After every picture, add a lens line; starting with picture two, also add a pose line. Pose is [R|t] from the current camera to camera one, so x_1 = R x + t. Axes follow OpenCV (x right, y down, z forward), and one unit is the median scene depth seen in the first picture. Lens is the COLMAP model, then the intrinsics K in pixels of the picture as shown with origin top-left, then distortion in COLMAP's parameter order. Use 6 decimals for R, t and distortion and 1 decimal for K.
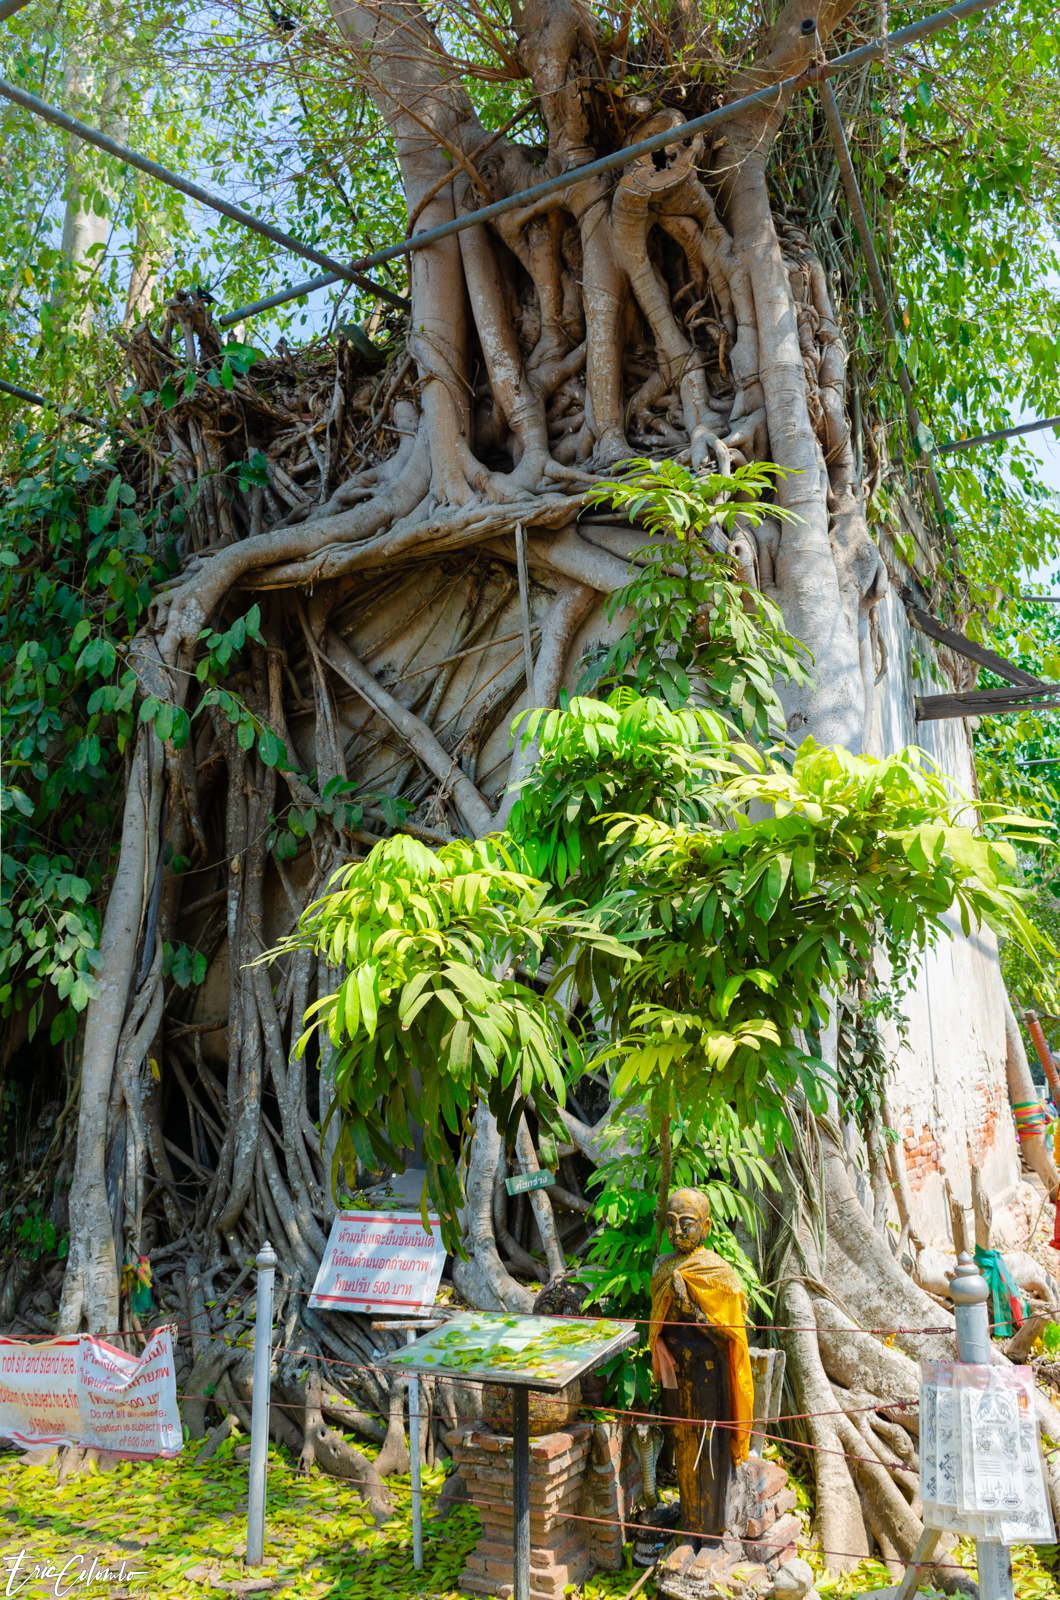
lens RADIAL K [[1089.0, 0, 530.0], [0, 1089.0, 800.0], [0, 0, 1]] dist [-0.004539, 0.000153]
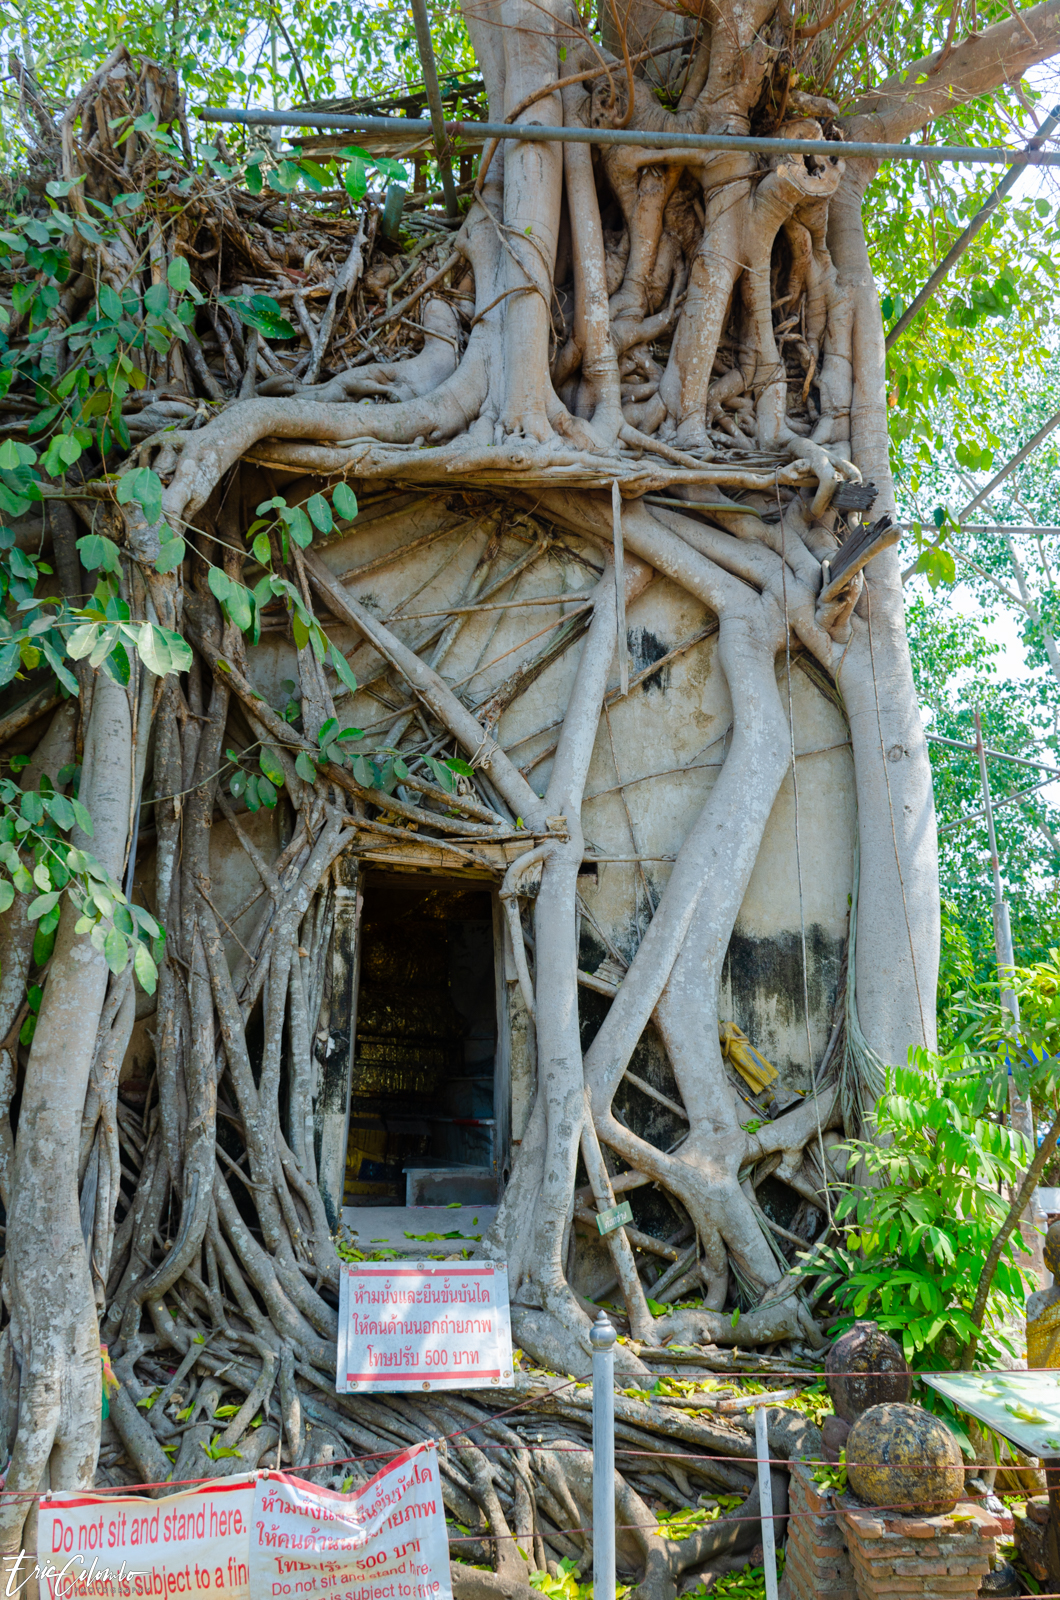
lens RADIAL K [[1089.0, 0, 530.0], [0, 1089.0, 800.0], [0, 0, 1]] dist [-0.004539, 0.000153]
pose [[0.861489, 0.150890, 0.484840, -0.466576], [-0.141971, 0.988324, -0.055320, 0.066446], [-0.487526, -0.021176, 0.872852, 0.240387]]
